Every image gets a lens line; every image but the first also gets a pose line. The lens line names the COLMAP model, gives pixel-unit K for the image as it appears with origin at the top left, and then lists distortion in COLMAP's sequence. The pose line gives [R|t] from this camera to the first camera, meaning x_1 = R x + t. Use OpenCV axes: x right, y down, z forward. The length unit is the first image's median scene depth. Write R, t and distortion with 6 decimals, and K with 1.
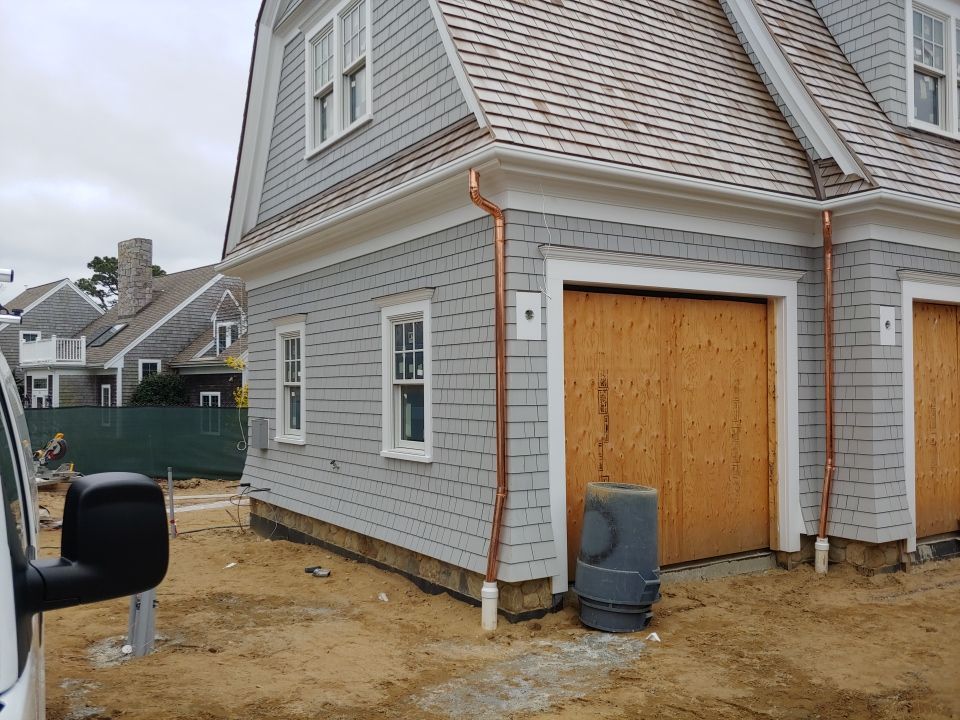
lens RADIAL K [[813.3, 0, 481.6], [0, 813.3, 365.4], [0, 0, 1]] dist [0.166156, -0.277766]
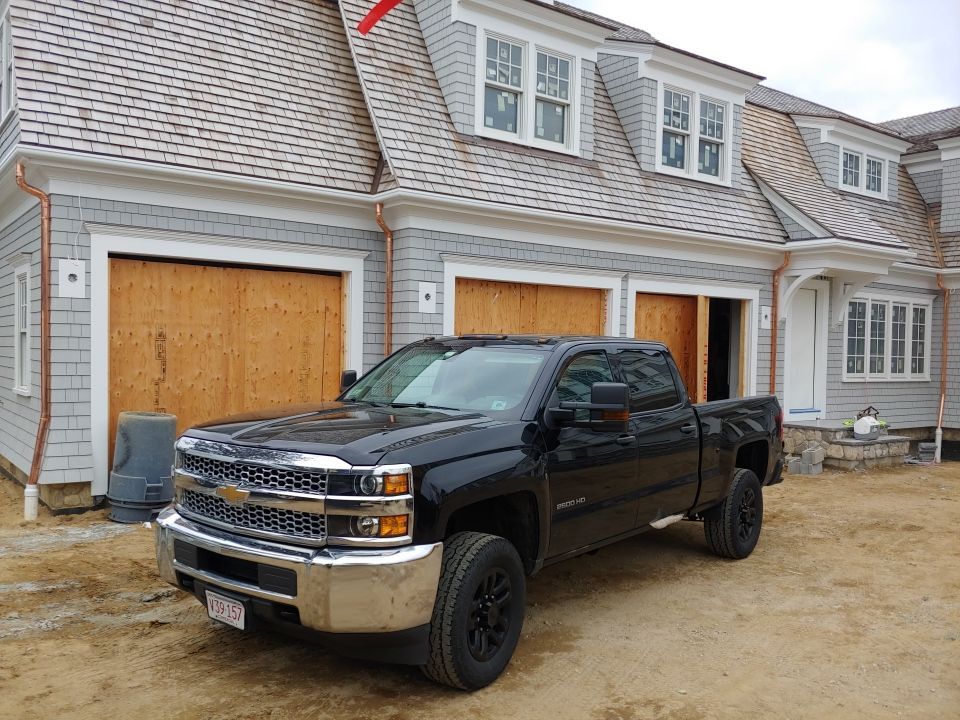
lens RADIAL K [[835.8, 0, 482.5], [0, 835.8, 365.5], [0, 0, 1]] dist [0.087592, -0.162195]
pose [[0.998609, 0.029366, 0.043783, 0.579062], [-0.031430, 0.998390, 0.047218, -0.007623], [-0.042326, -0.048528, 0.997925, -0.309895]]
